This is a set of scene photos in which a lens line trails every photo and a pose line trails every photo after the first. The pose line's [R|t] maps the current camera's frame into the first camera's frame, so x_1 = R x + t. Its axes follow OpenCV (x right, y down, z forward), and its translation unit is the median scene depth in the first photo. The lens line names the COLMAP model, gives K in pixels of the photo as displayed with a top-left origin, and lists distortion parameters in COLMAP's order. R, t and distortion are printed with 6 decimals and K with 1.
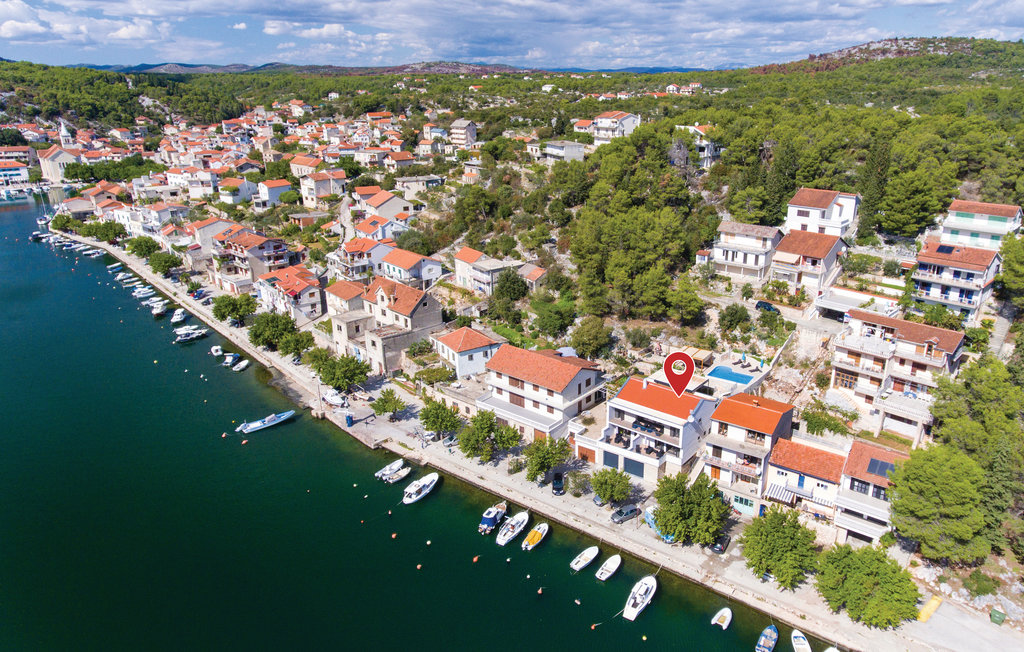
lens RADIAL K [[681.6, 0, 573.6], [0, 681.6, 344.8], [0, 0, 1]] dist [0.003488, -0.007134]
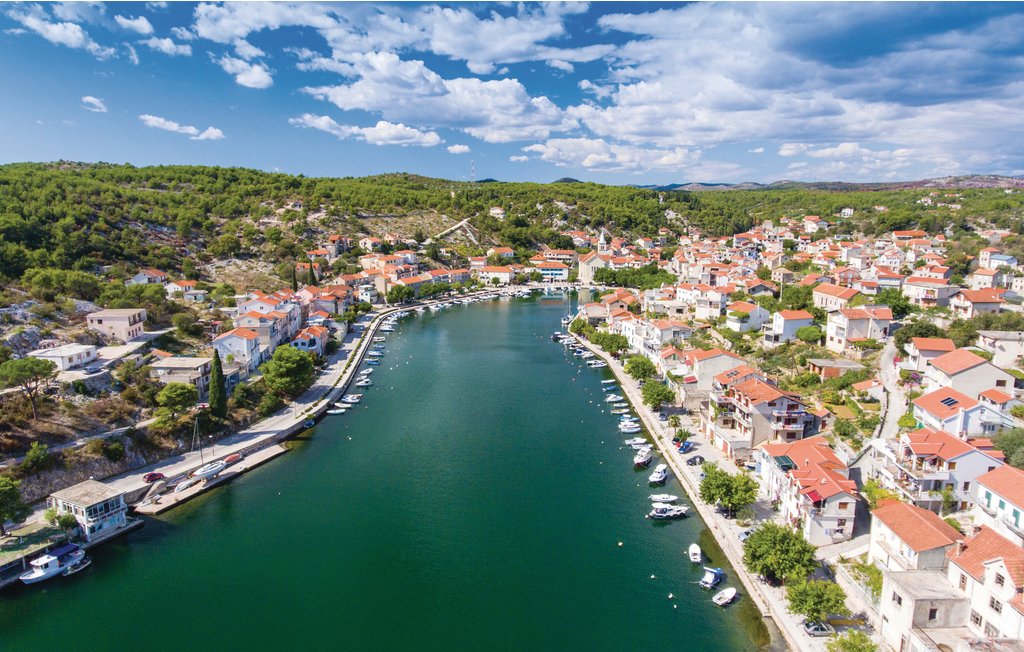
lens RADIAL K [[681.6, 0, 573.6], [0, 681.6, 344.8], [0, 0, 1]] dist [0.003488, -0.007134]
pose [[0.784461, 0.128924, -0.606630, -0.100931], [-0.222143, 0.971664, -0.080760, -0.053873], [0.579028, 0.198112, 0.790872, 0.147262]]
